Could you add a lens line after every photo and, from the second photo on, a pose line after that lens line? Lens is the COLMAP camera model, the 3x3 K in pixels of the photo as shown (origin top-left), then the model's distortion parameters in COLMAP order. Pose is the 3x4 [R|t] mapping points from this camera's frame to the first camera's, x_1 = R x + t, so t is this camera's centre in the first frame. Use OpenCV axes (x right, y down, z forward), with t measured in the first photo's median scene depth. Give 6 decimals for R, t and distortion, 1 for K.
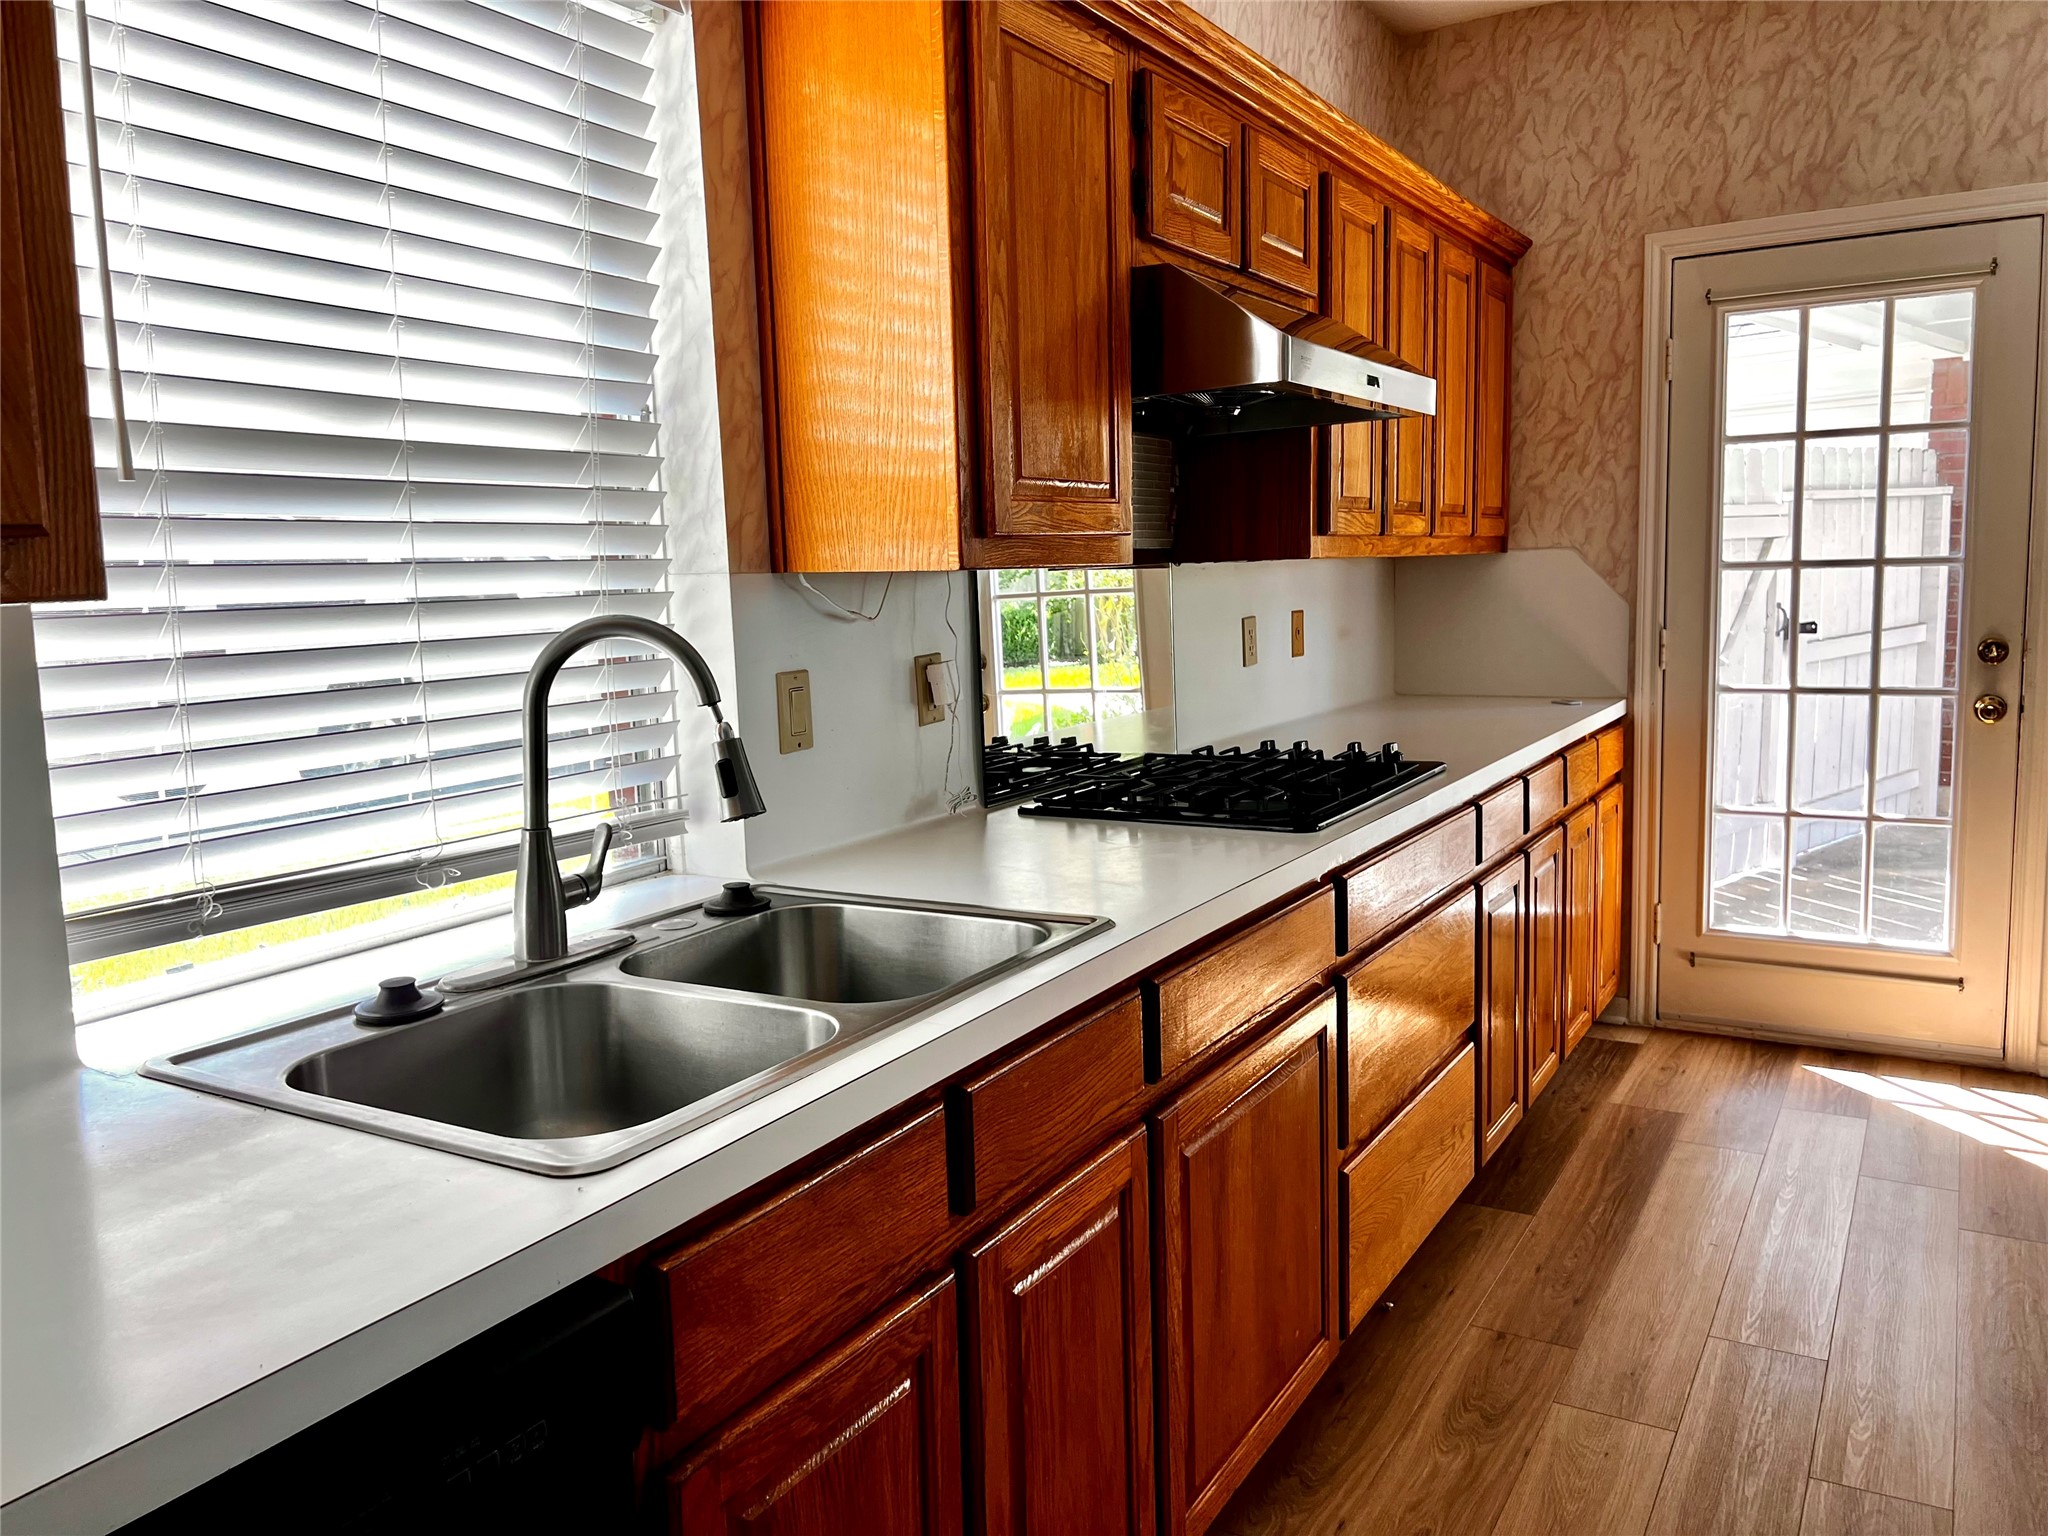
lens RADIAL K [[1538.0, 0, 1024.3], [0, 1538.0, 755.3], [0, 0, 1]] dist [0.070123, -0.081826]
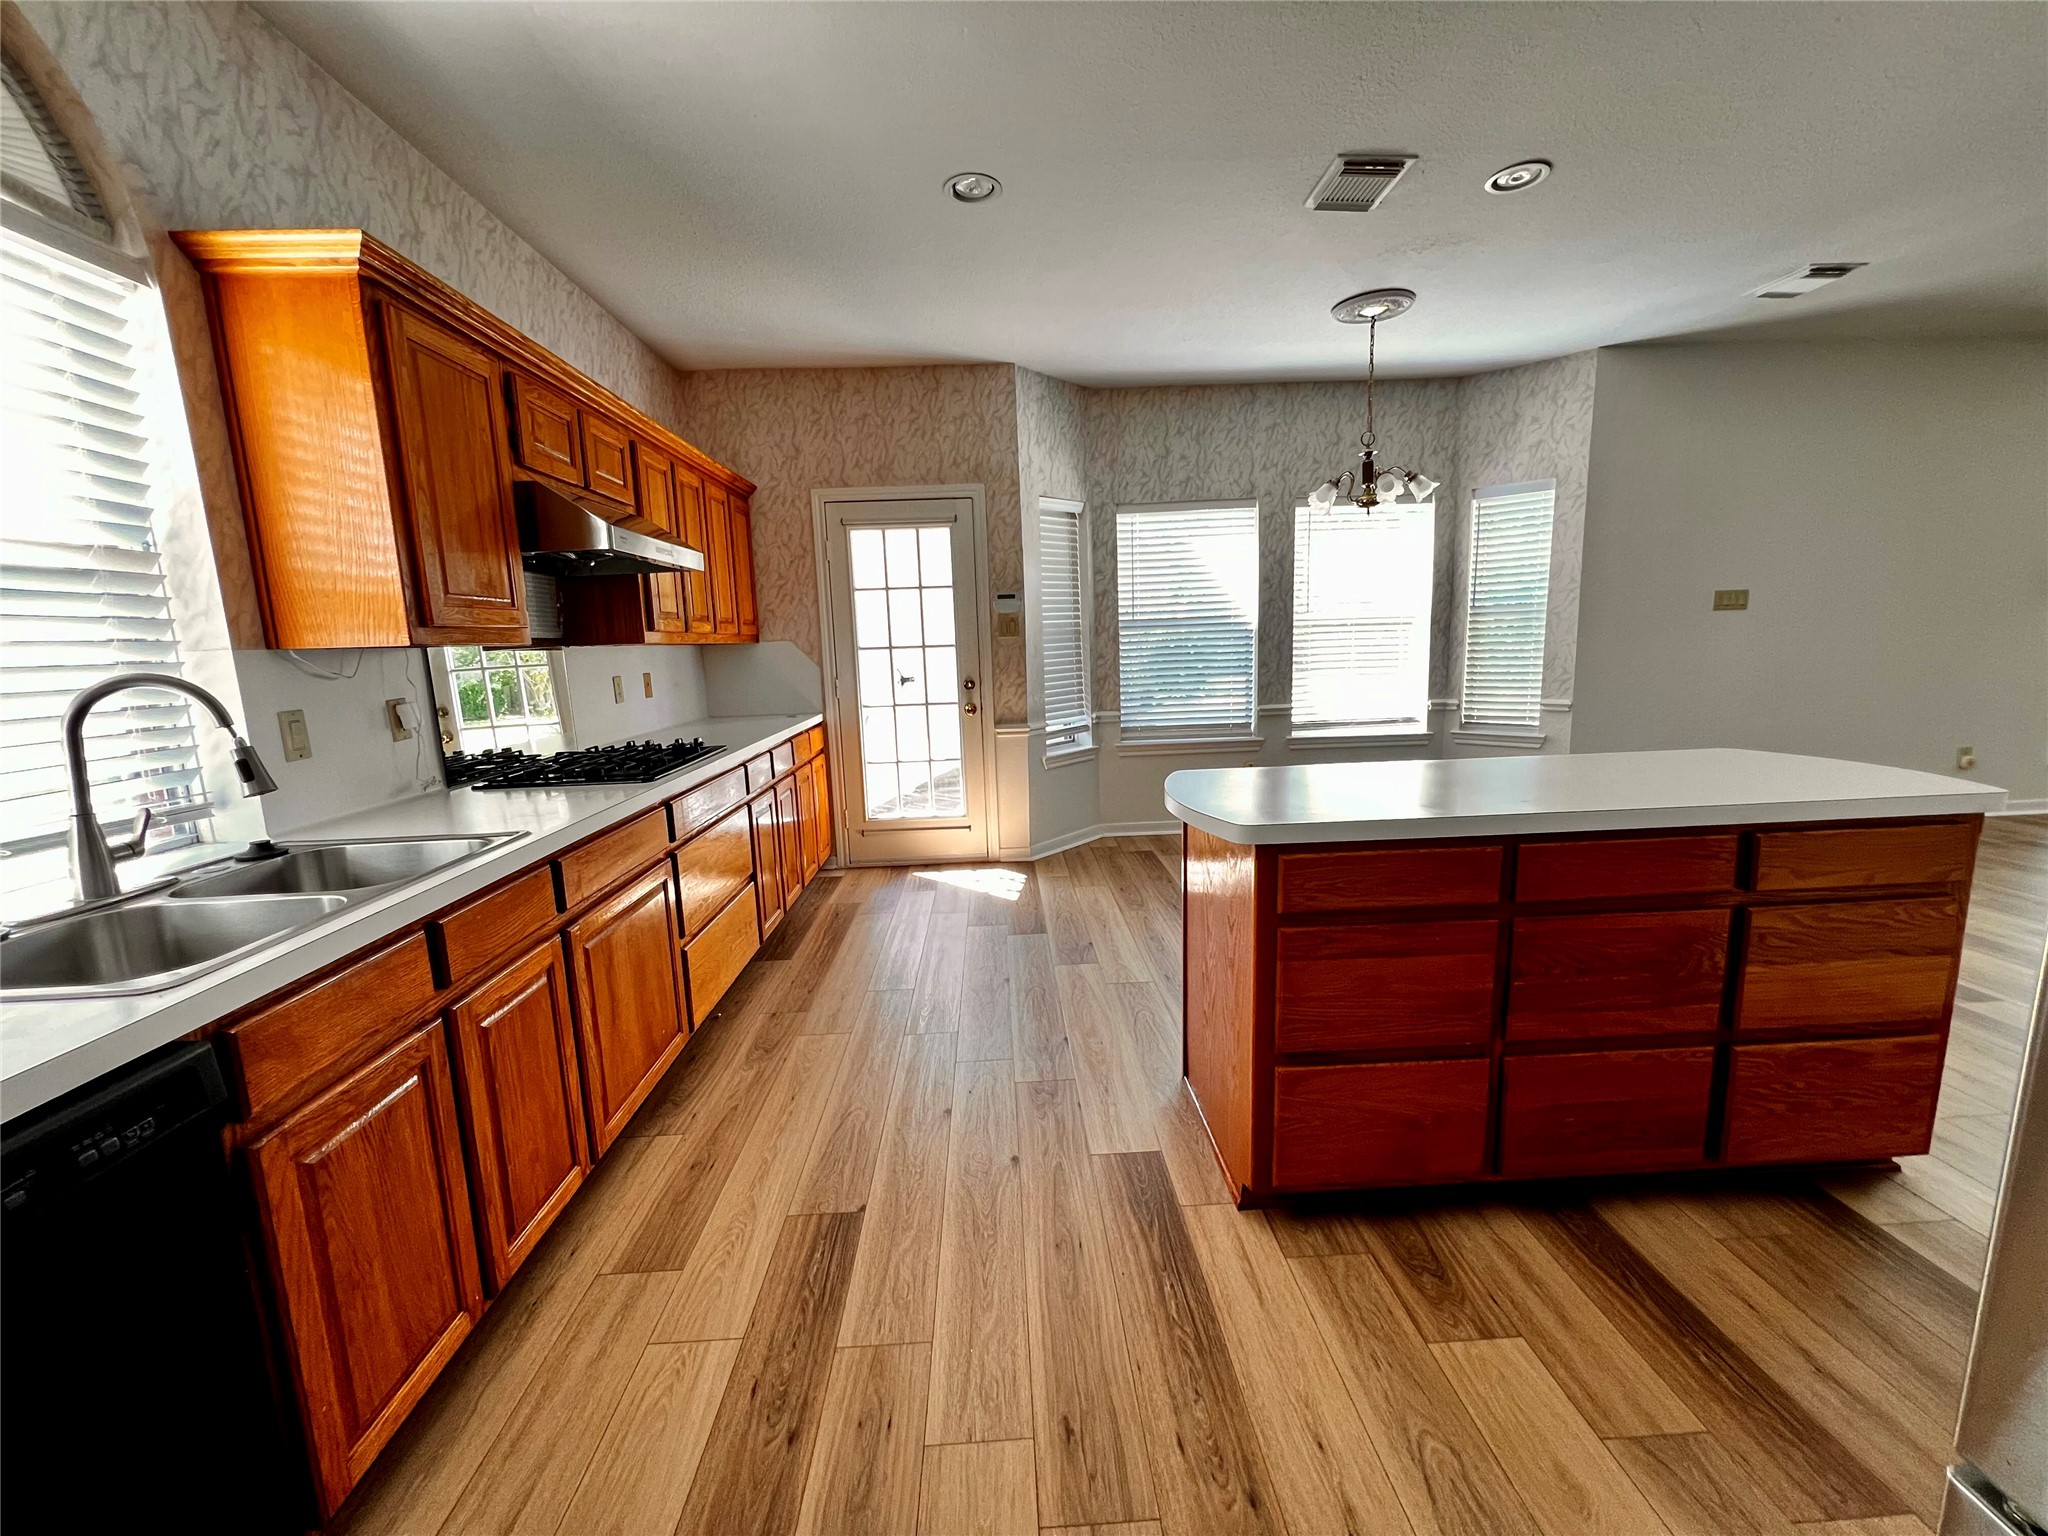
lens RADIAL K [[823.4, 0, 1020.4], [0, 823.4, 769.1], [0, 0, 1]] dist [-0.000807, 0.000764]
pose [[0.838477, -0.087345, 0.537891, 0.019663], [0.079126, 0.996124, 0.038410, 0.031247], [-0.539162, 0.010355, 0.842139, -0.128539]]
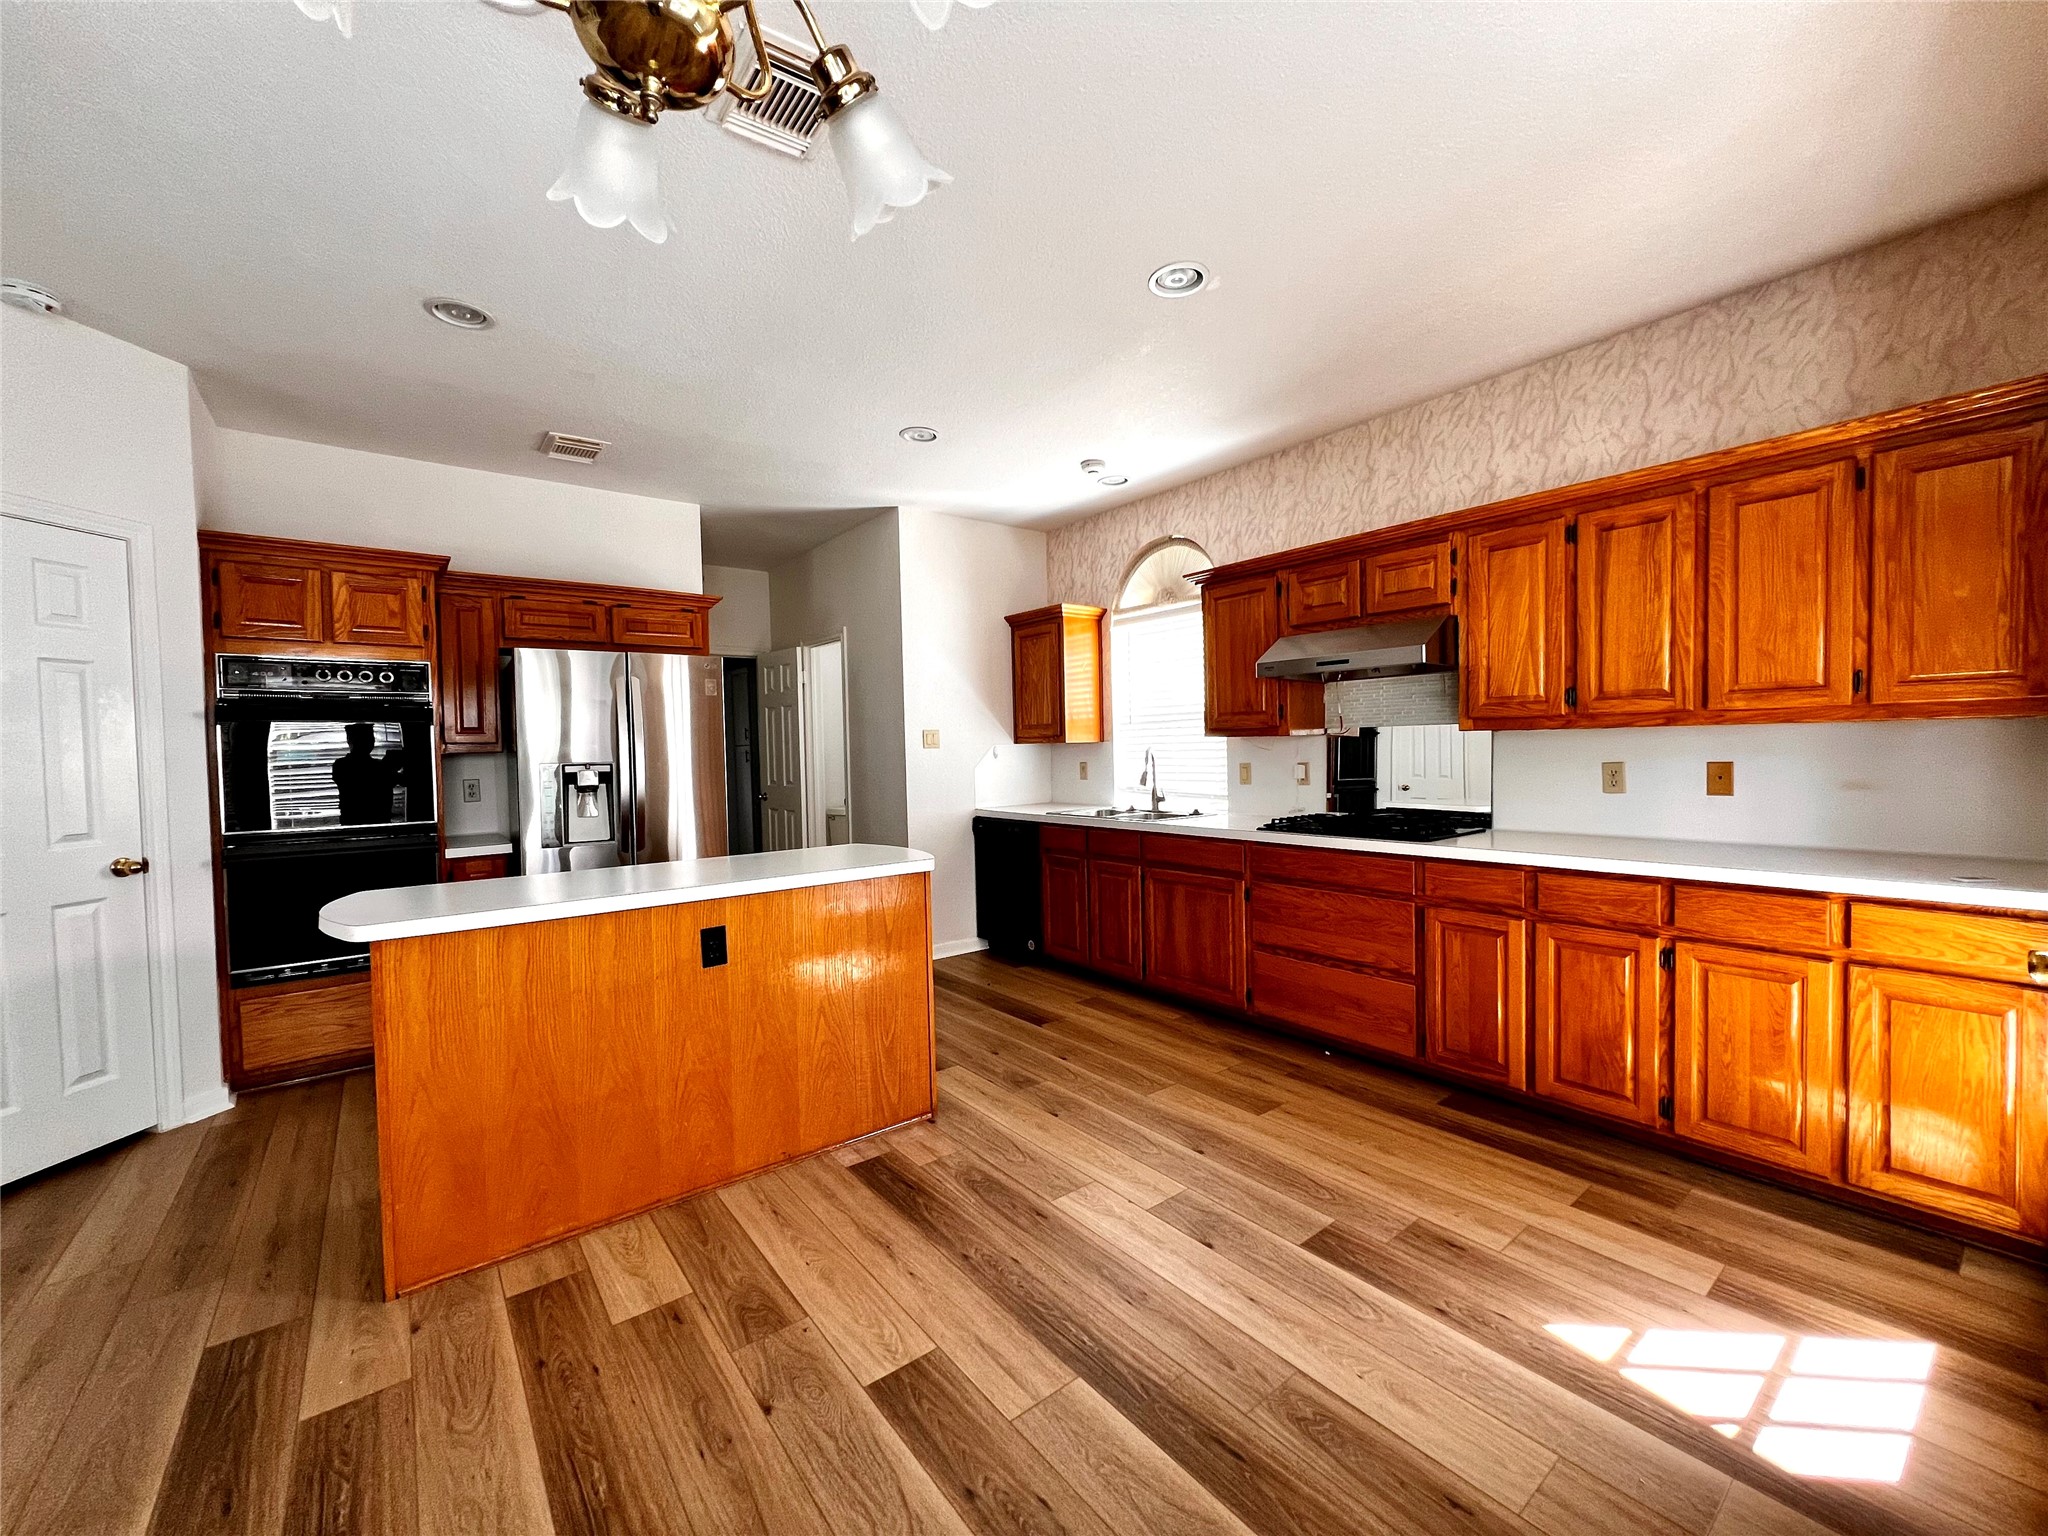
lens RADIAL K [[823.4, 0, 1028.8], [0, 823.4, 769.2], [0, 0, 1]] dist [-0.000807, 0.000764]
pose [[-0.356193, 0.059543, -0.932513, 1.776365], [-0.083257, 0.991976, 0.095141, -0.174054], [0.930696, 0.111527, -0.348377, 1.130412]]
